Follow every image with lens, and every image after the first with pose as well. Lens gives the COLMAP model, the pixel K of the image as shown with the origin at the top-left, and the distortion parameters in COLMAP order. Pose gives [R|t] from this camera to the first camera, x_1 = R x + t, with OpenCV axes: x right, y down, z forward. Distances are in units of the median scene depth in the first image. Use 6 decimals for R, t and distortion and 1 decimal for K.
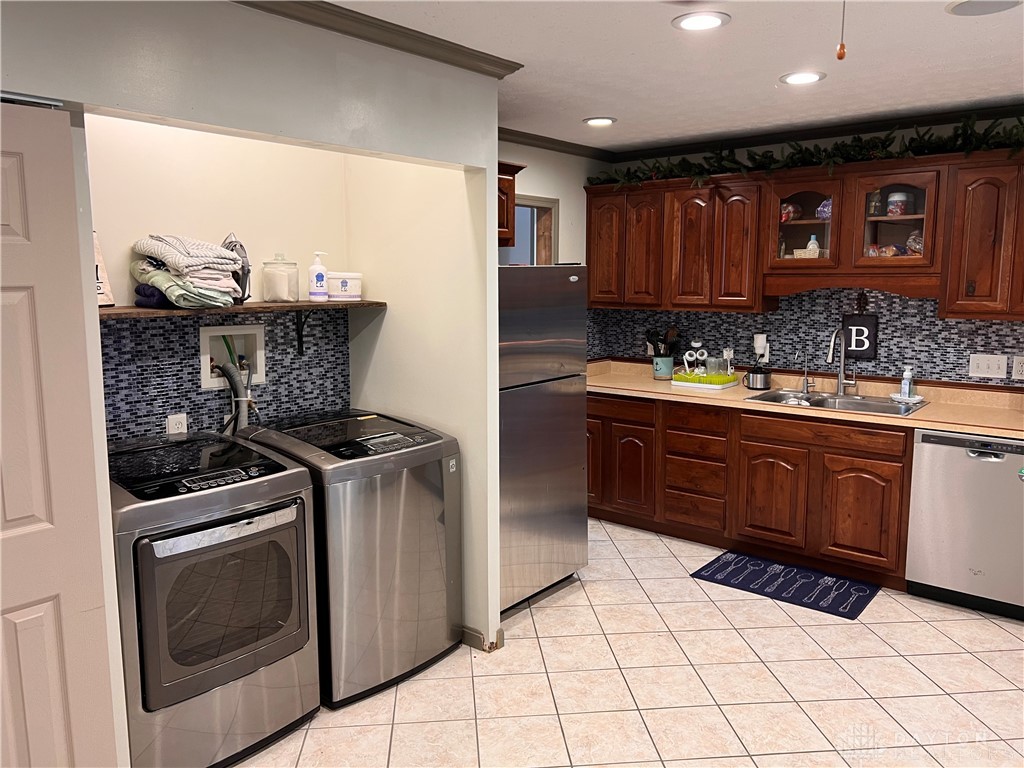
lens RADIAL K [[769.2, 0, 505.8], [0, 769.2, 381.5], [0, 0, 1]] dist [0.053348, -0.074577]
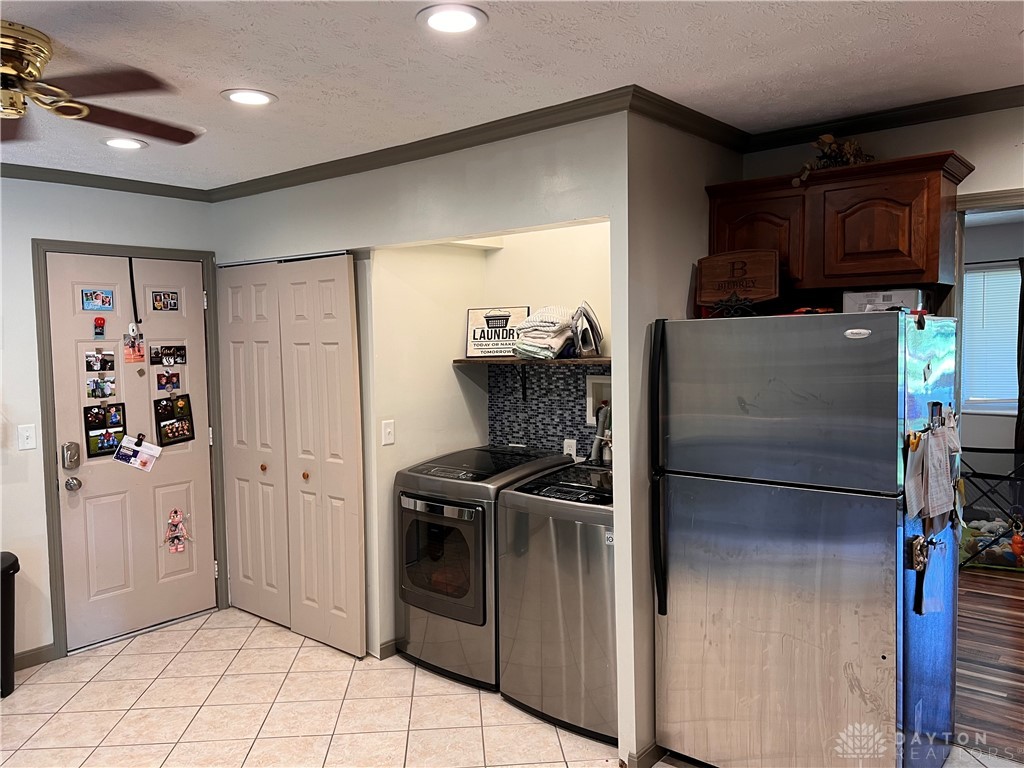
lens RADIAL K [[769.2, 0, 515.8], [0, 769.2, 390.1], [0, 0, 1]] dist [0.053348, -0.074577]
pose [[0.004488, 0.084424, -0.996420, 0.675774], [-0.112637, 0.990131, 0.083383, -0.108438], [0.993626, 0.111860, 0.013953, 0.691725]]
